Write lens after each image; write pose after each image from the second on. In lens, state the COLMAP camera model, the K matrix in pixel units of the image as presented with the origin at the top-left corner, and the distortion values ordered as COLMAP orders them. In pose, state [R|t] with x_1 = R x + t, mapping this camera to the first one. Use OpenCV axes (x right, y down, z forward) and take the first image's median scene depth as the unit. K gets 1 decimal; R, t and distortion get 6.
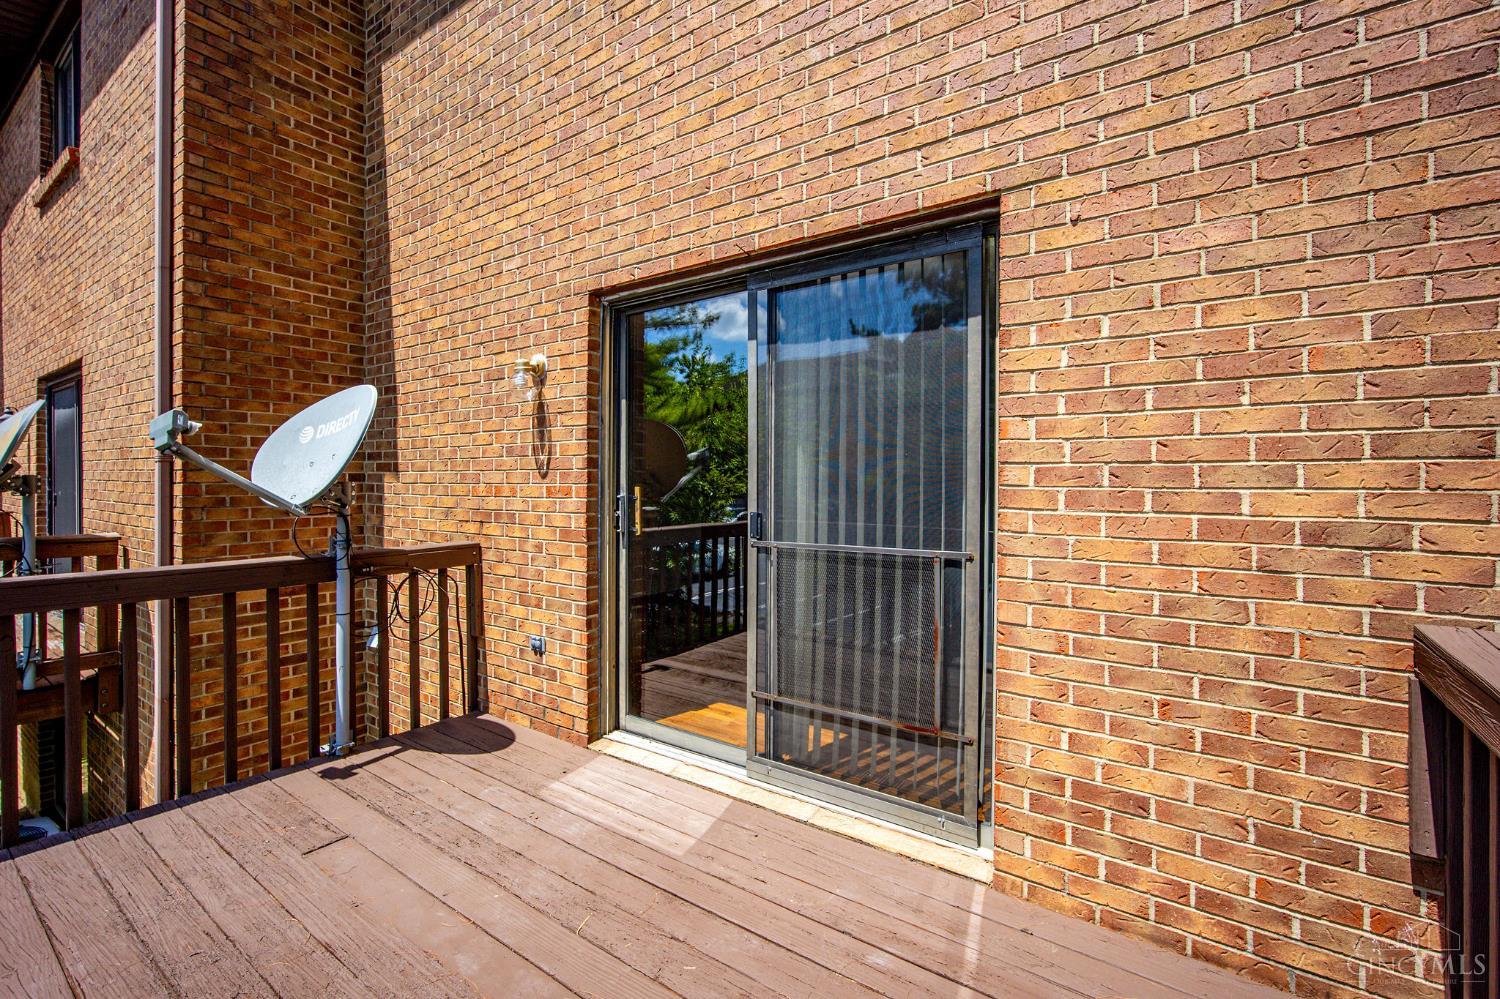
lens RADIAL K [[661.1, 0, 748.0], [0, 661.1, 482.3], [0, 0, 1]] dist [-0.000176, -0.000026]
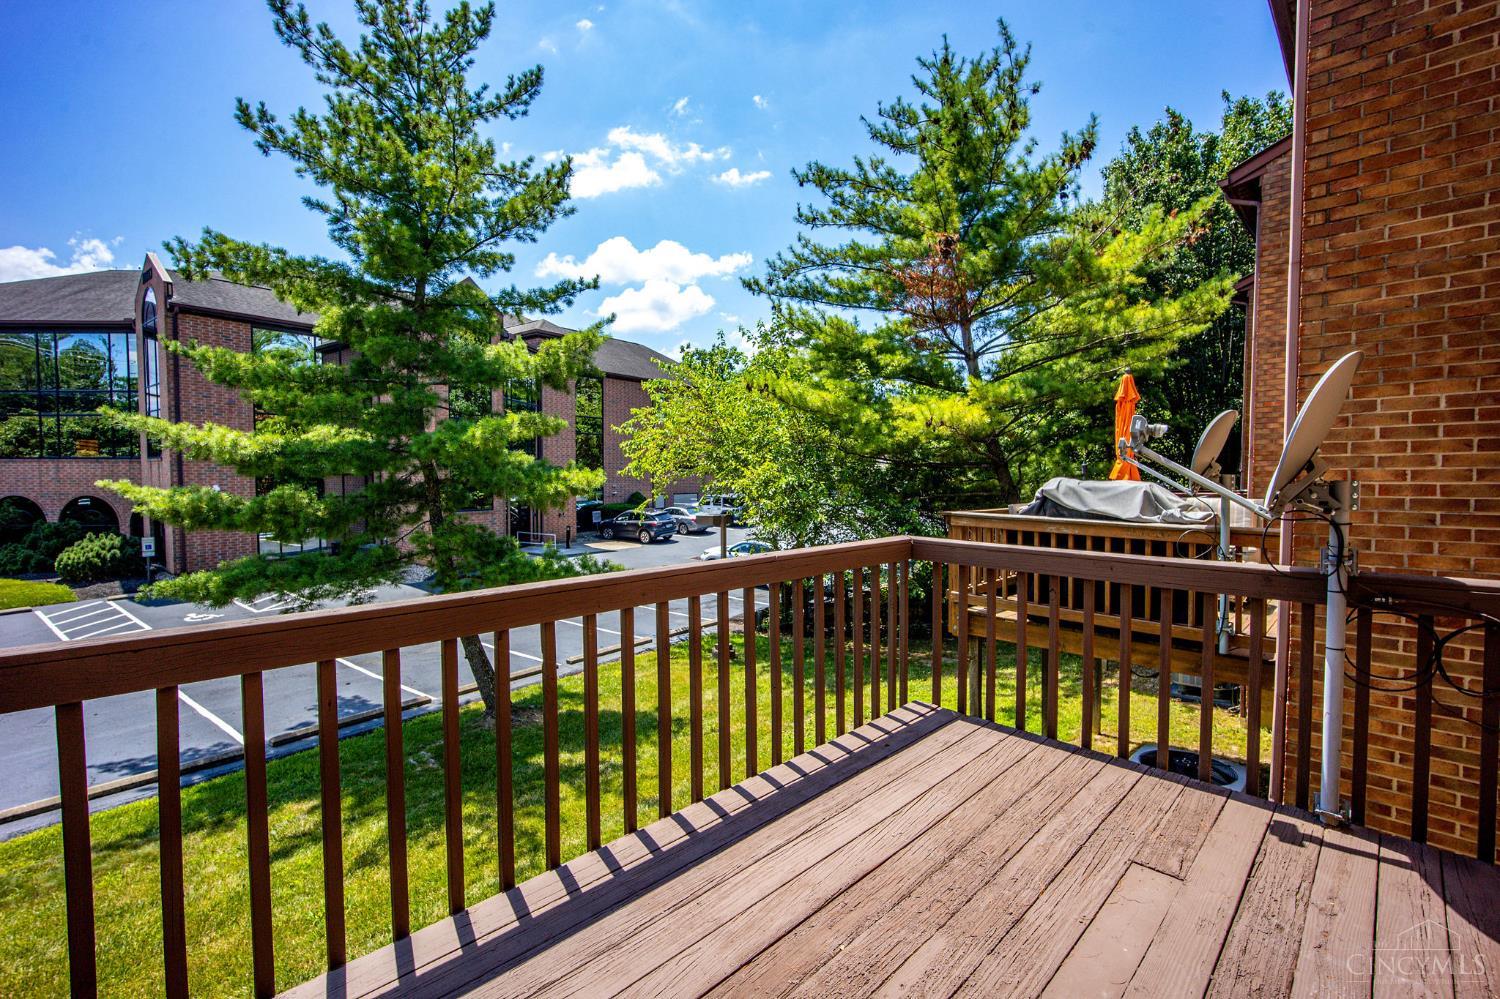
lens RADIAL K [[646.5, 0, 750.0], [0, 646.5, 499.5], [0, 0, 1]] dist [-0.000280, -0.000076]
pose [[-0.167601, 0.031722, -0.985344, 0.214405], [-0.002080, 0.999469, 0.032530, -0.002223], [0.985853, 0.007502, -0.167446, 0.362814]]
